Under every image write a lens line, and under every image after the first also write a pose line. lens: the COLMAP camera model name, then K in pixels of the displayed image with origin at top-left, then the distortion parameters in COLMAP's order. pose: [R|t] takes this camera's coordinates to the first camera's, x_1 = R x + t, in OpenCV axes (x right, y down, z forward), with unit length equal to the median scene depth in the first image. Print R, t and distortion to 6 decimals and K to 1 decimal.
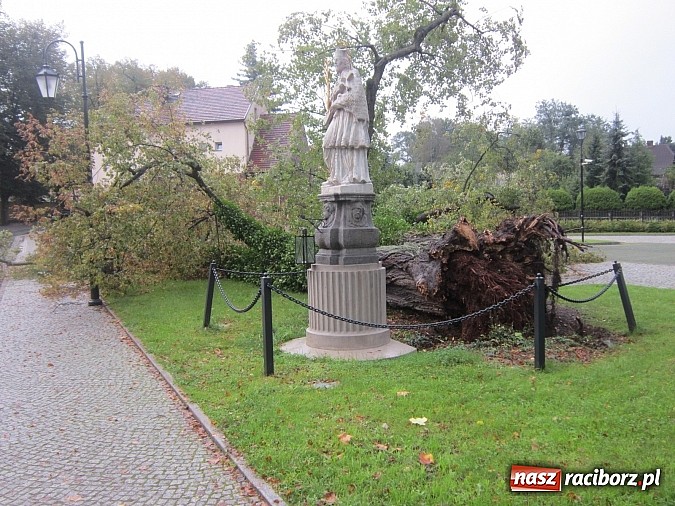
lens RADIAL K [[570.8, 0, 337.5], [0, 570.8, 253.0], [0, 0, 1]] dist [-0.002857, -0.006509]
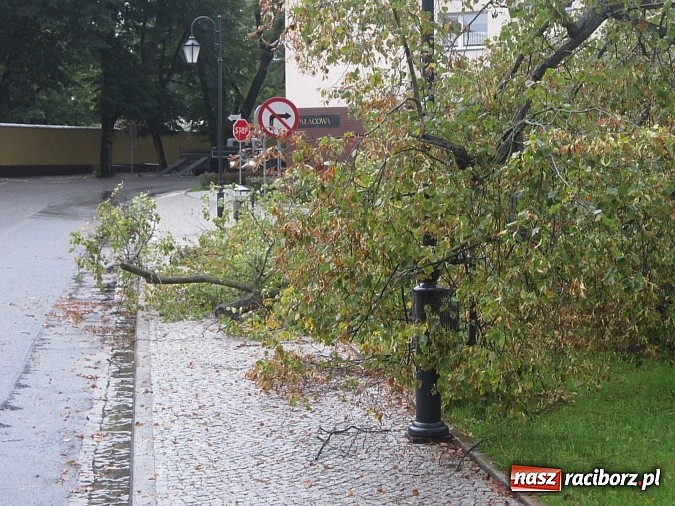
lens RADIAL K [[570.8, 0, 337.5], [0, 570.8, 253.0], [0, 0, 1]] dist [-0.002857, -0.006509]
pose [[0.996474, 0.058915, -0.059742, -0.445737], [-0.054236, 0.995544, 0.077135, -0.038735], [0.064020, -0.073623, 0.995229, 0.644460]]
